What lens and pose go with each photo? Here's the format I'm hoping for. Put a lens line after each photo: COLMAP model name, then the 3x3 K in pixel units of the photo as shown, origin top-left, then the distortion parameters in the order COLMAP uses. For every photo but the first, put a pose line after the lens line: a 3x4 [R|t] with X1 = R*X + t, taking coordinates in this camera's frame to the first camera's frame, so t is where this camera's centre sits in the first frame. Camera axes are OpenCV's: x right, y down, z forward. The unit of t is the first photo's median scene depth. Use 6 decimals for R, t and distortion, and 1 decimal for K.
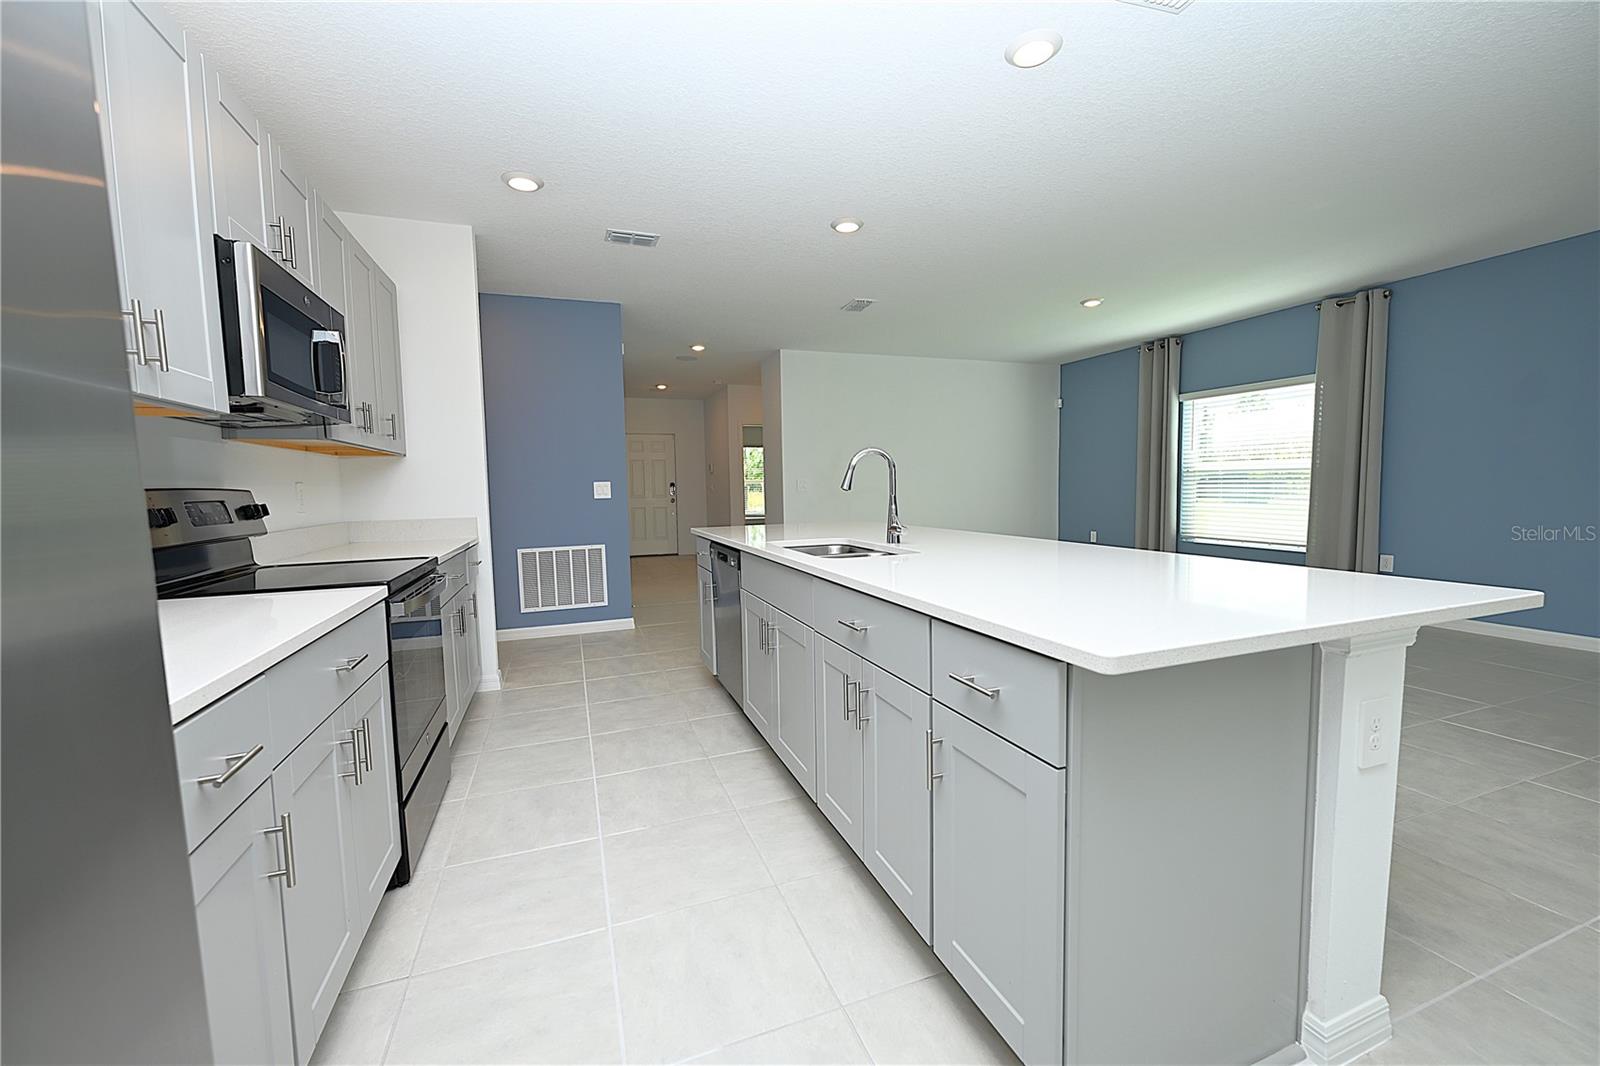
lens RADIAL K [[629.1, 0, 804.3], [0, 629.1, 531.7], [0, 0, 1]] dist [0.002164, -0.000115]
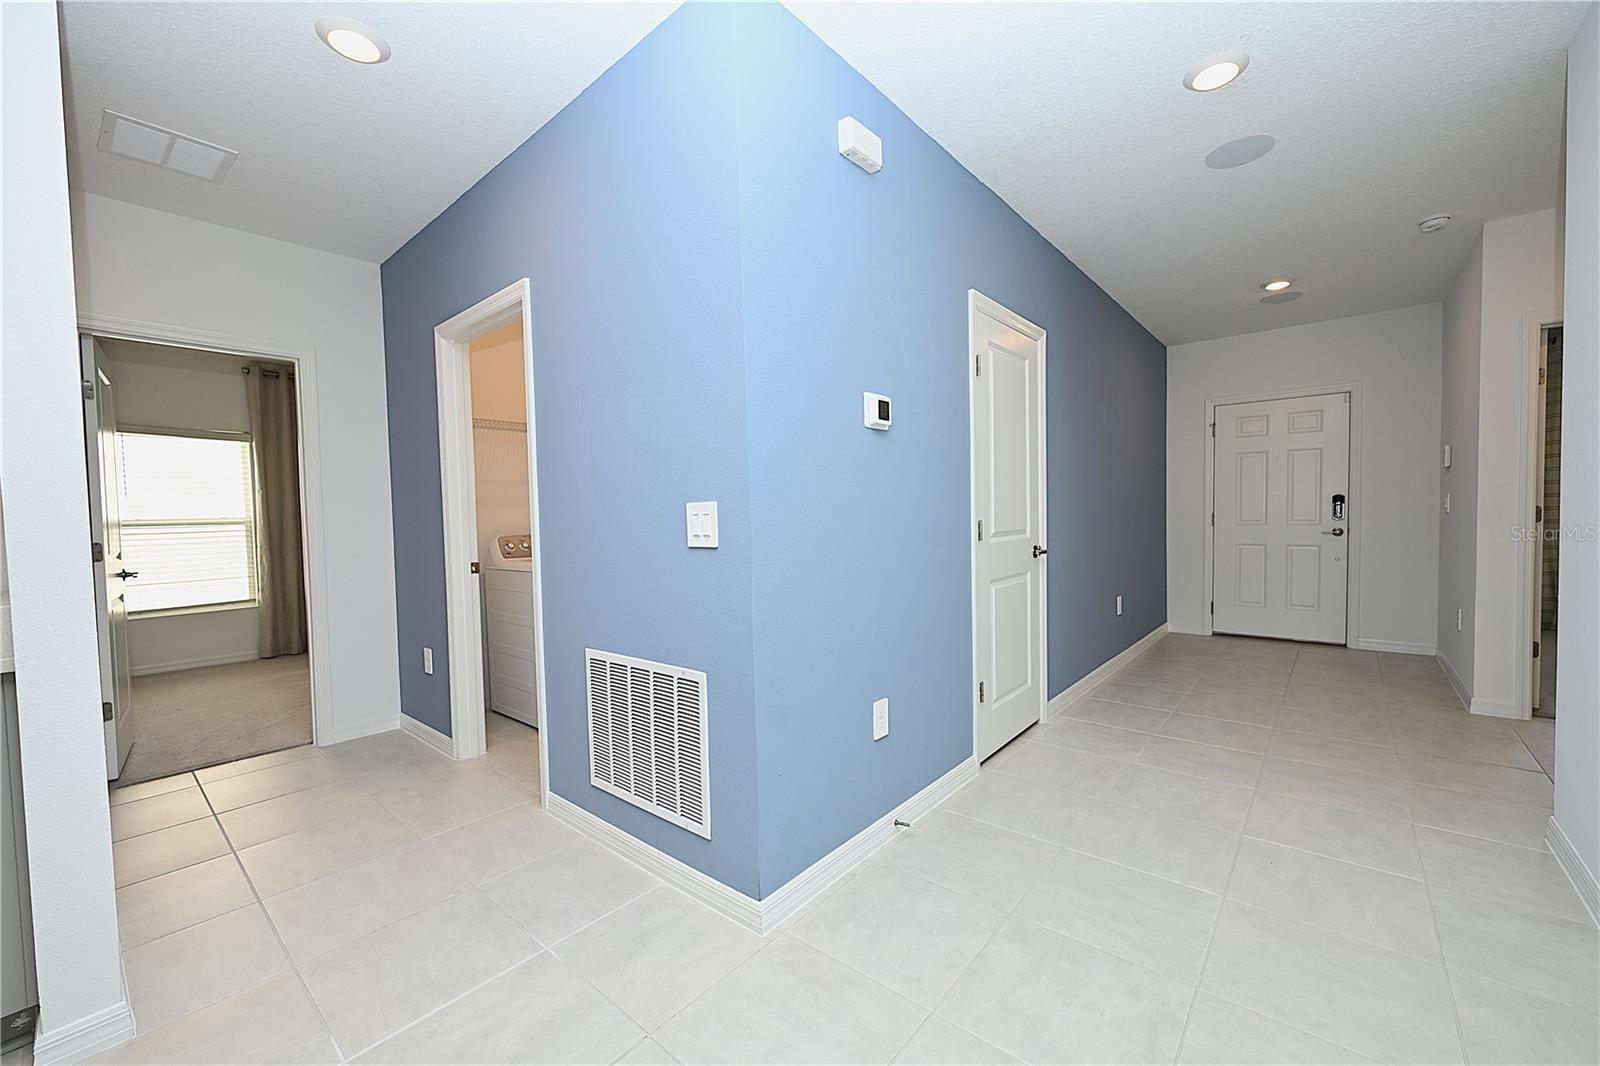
lens RADIAL K [[629.1, 0, 783.0], [0, 629.1, 534.7], [0, 0, 1]] dist [0.002164, -0.000115]
pose [[0.474957, 0.043310, -0.878942, 0.026886], [-0.055853, 0.998258, 0.019008, -0.072724], [0.878235, 0.040064, 0.476549, 0.887887]]
